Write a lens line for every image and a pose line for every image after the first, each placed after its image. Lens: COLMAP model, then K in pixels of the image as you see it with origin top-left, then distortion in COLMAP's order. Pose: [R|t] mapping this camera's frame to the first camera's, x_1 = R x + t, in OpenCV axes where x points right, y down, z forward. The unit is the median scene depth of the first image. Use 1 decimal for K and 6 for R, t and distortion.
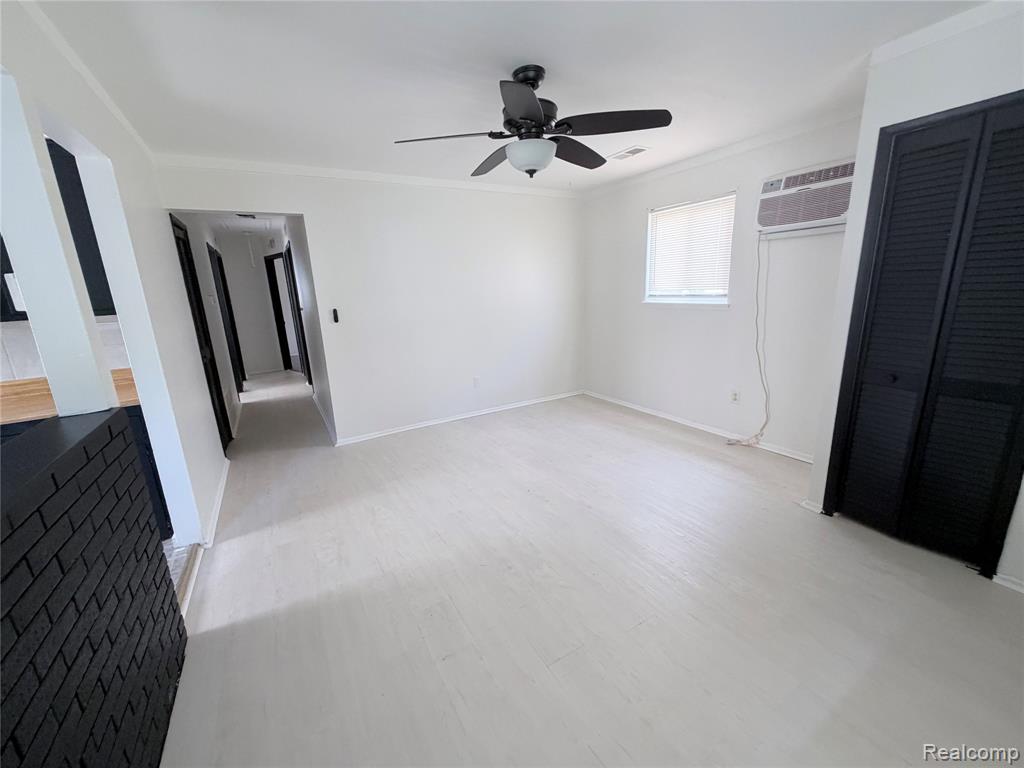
lens RADIAL K [[405.6, 0, 512.0], [0, 405.6, 384.0], [0, 0, 1]] dist [-0.001450, -0.000446]
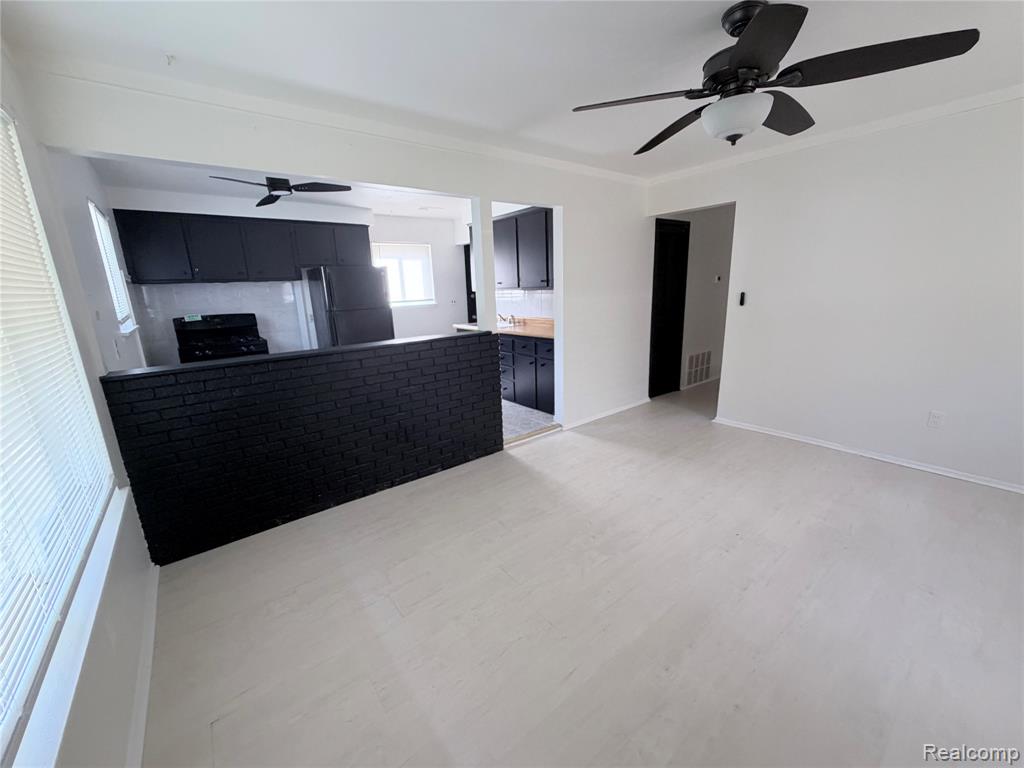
lens RADIAL K [[405.6, 0, 512.0], [0, 405.6, 384.0], [0, 0, 1]] dist [-0.001450, -0.000446]
pose [[0.139302, 0.270925, -0.952468, 0.523152], [-0.205912, 0.948746, 0.239751, -0.093986], [0.968605, 0.162727, 0.187949, 0.294683]]
